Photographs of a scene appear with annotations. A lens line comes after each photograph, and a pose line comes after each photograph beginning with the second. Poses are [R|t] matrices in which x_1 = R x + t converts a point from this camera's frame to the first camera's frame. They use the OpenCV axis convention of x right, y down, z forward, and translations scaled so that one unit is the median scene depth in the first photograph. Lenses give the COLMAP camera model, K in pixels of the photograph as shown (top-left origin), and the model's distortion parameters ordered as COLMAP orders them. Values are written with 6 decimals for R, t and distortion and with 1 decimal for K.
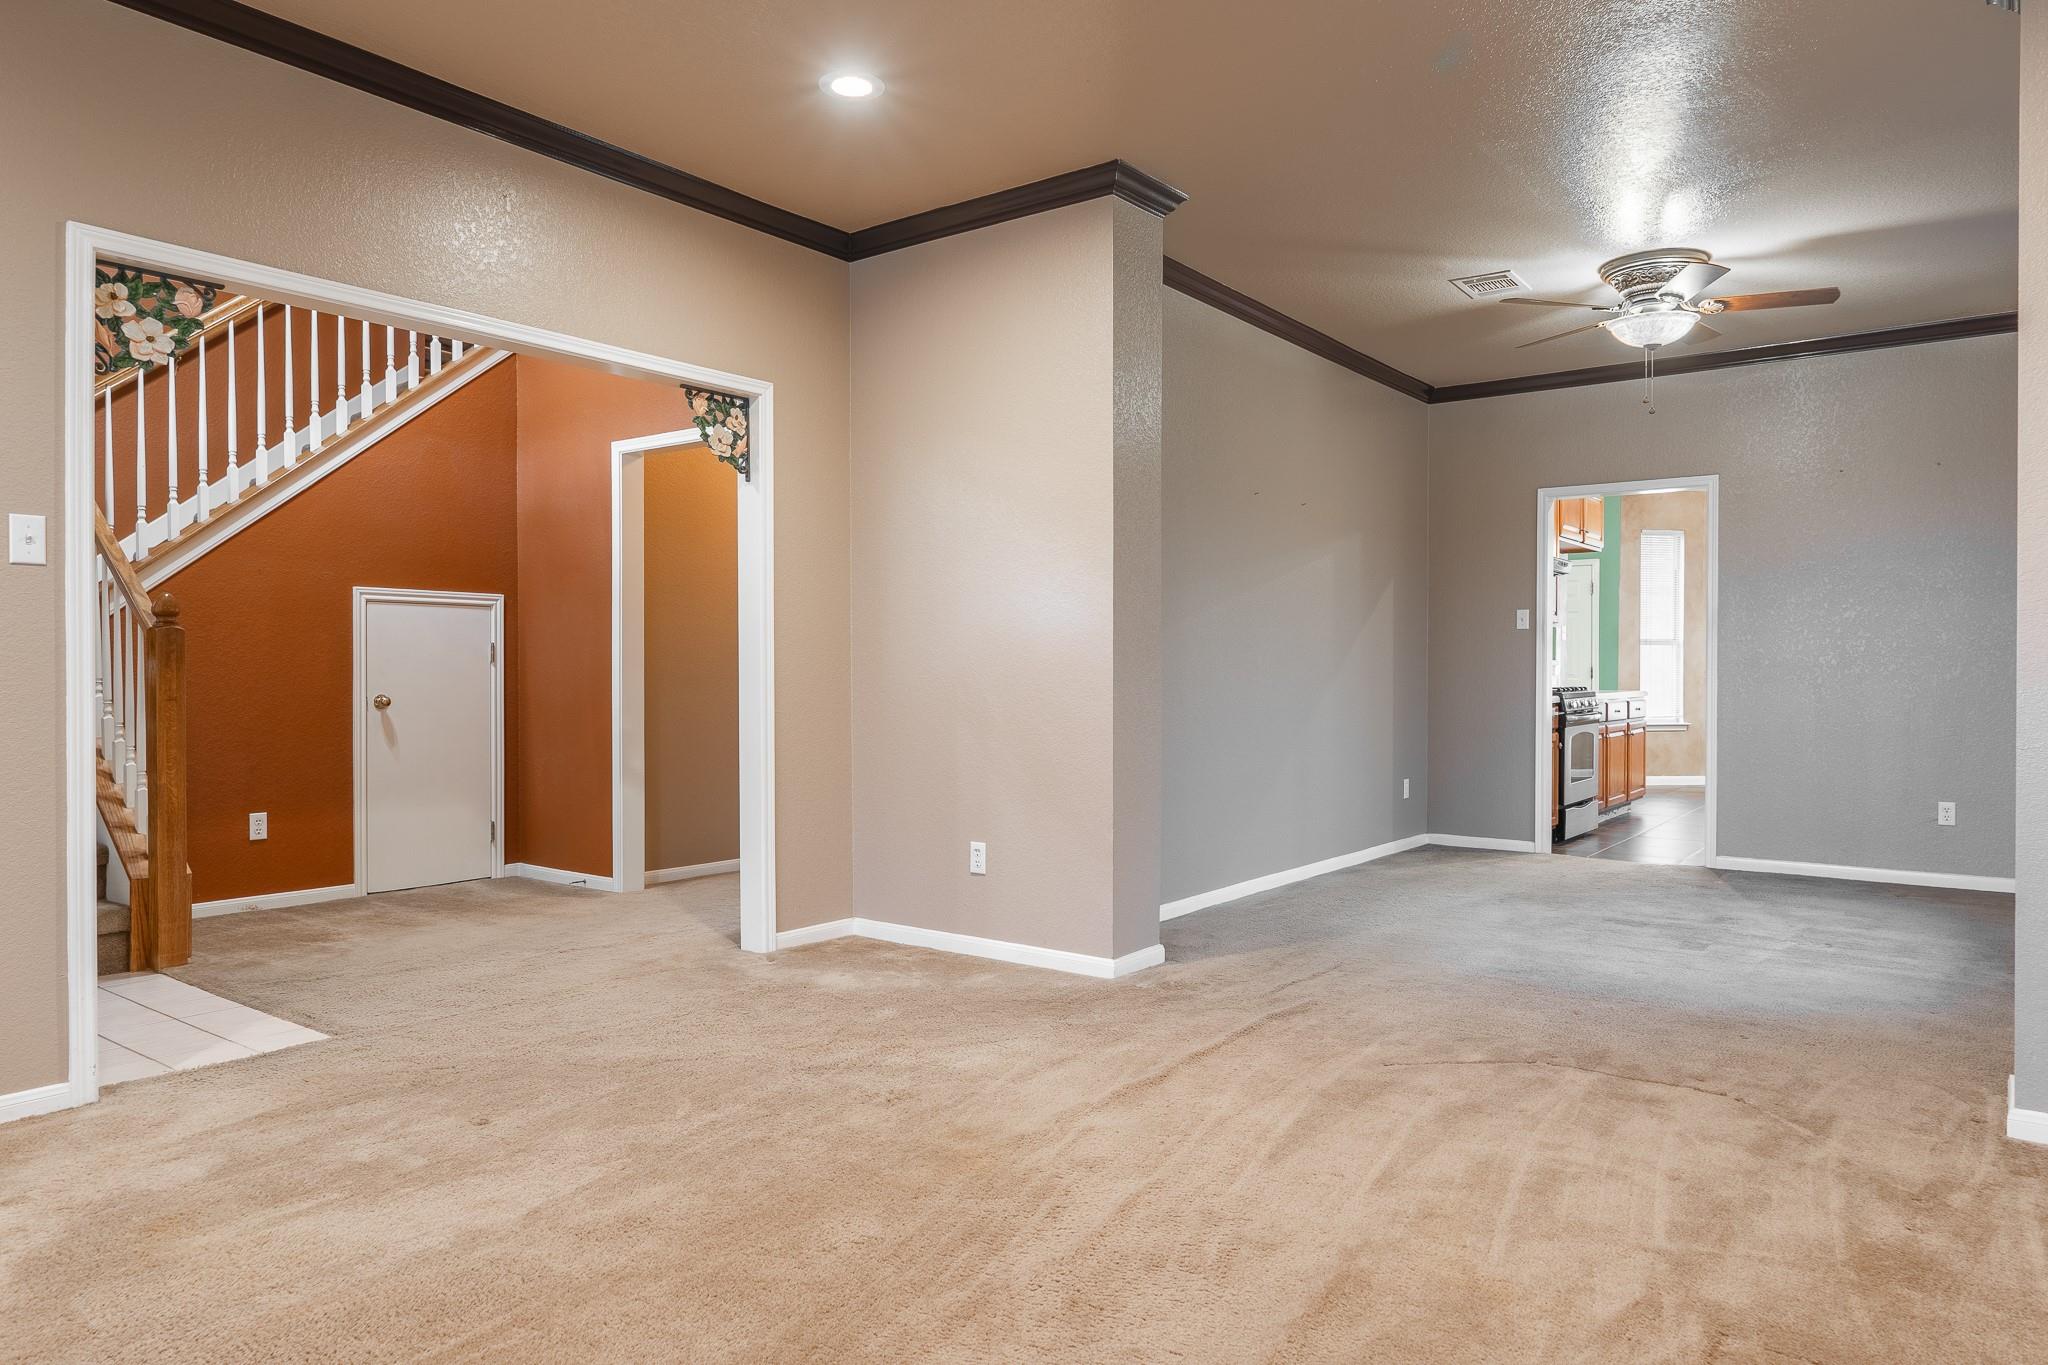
lens RADIAL K [[1312.2, 0, 1034.1], [0, 1312.2, 682.8], [0, 0, 1]] dist [0.001736, -0.003900]
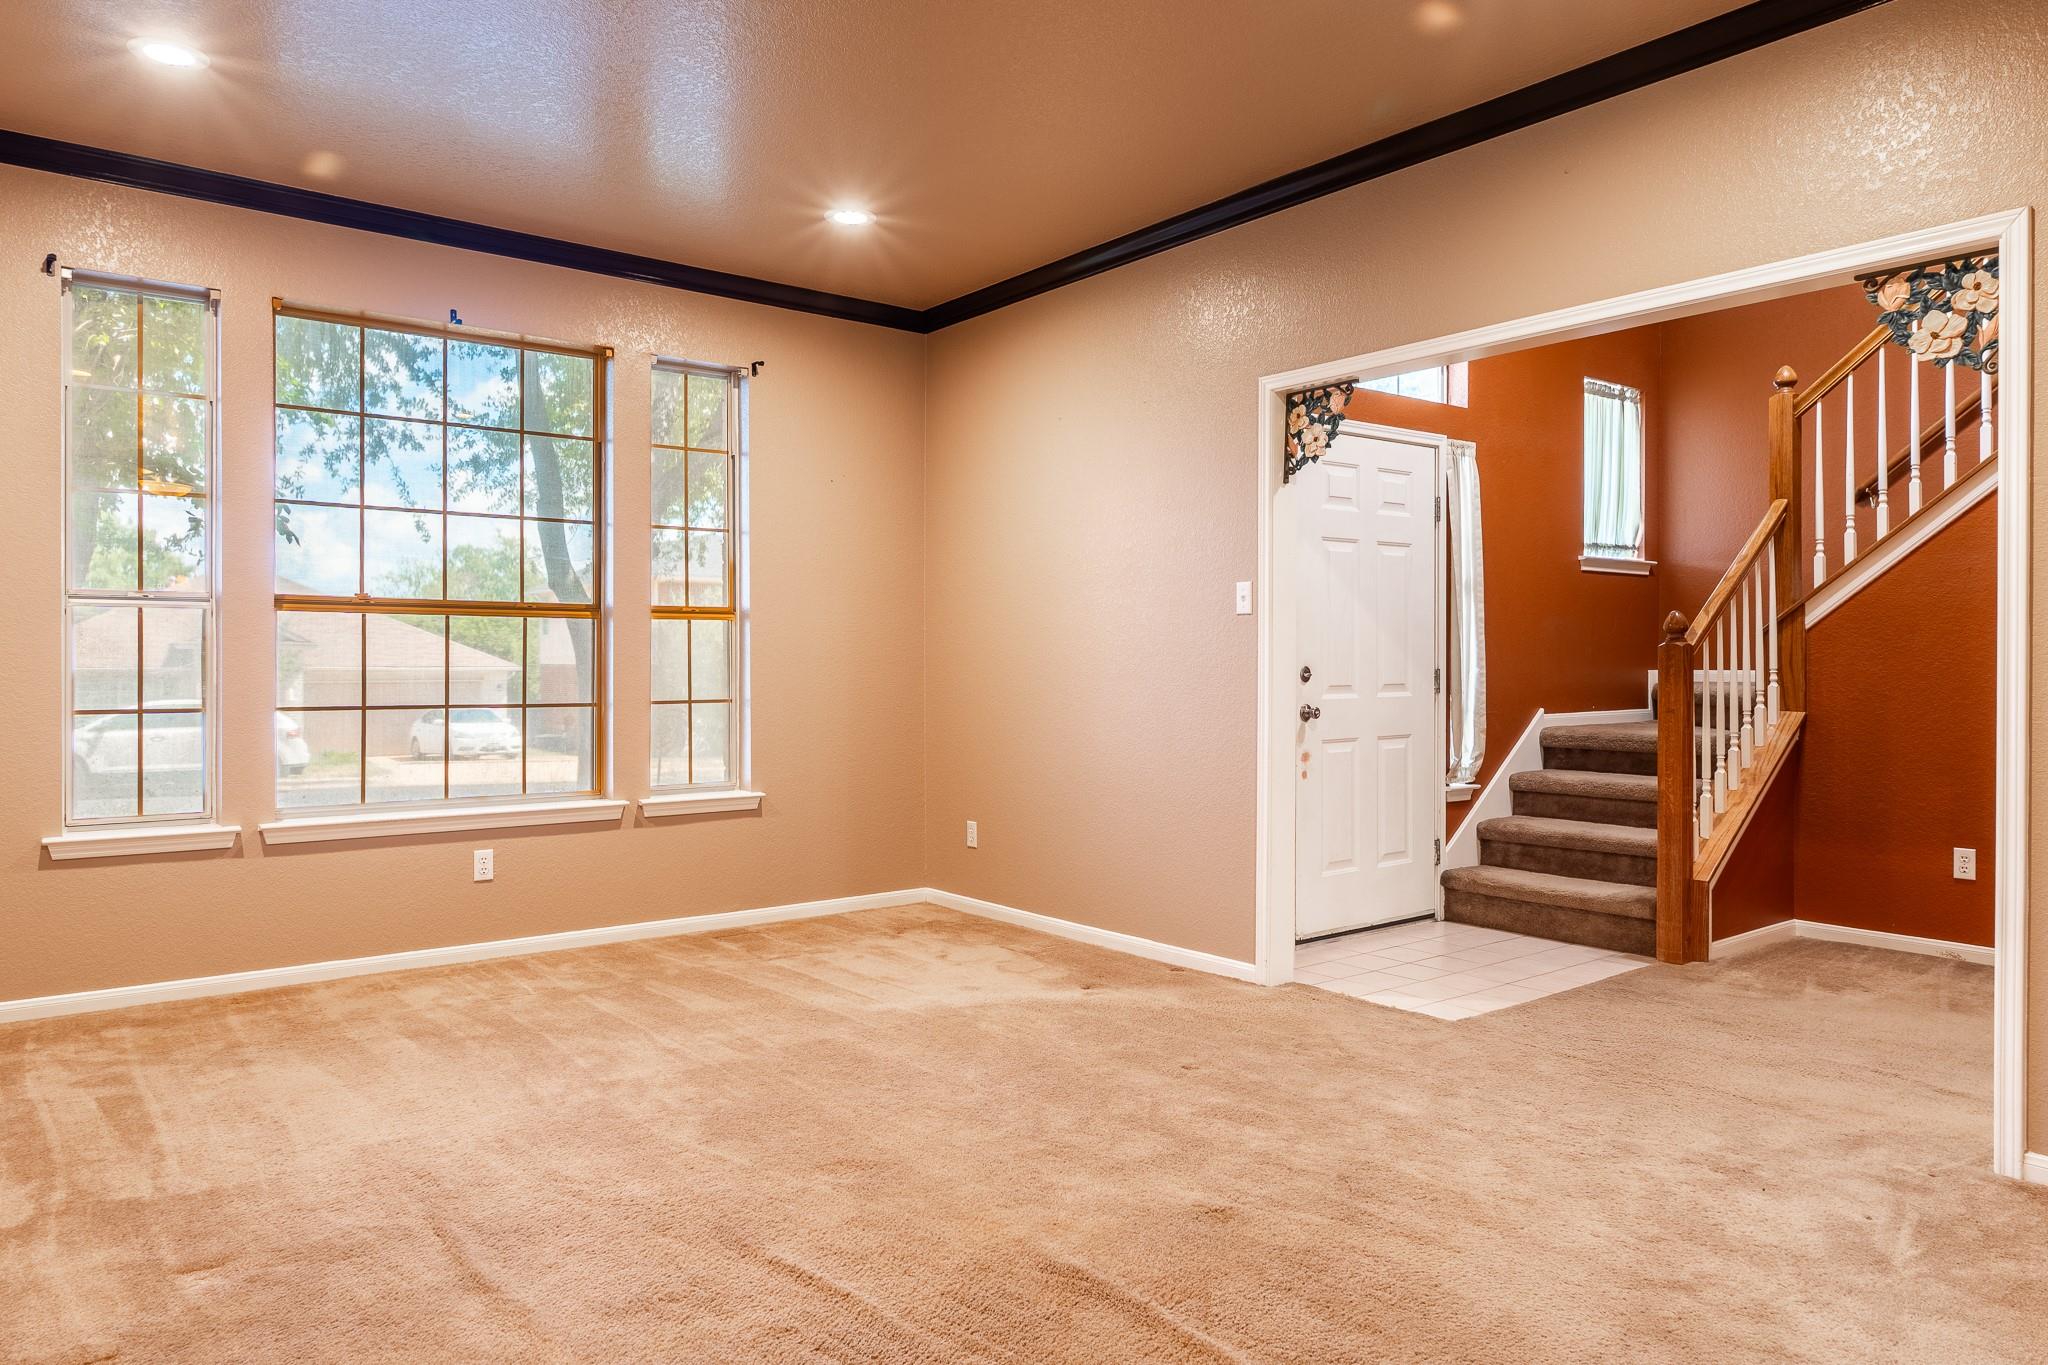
lens RADIAL K [[1312.2, 0, 1034.1], [0, 1312.2, 670.2], [0, 0, 1]] dist [0.001736, -0.003900]
pose [[-0.252994, 0.003736, -0.967461, 0.485069], [-0.011706, 0.999908, 0.006923, -0.021536], [0.967397, 0.013077, -0.252926, 0.736866]]
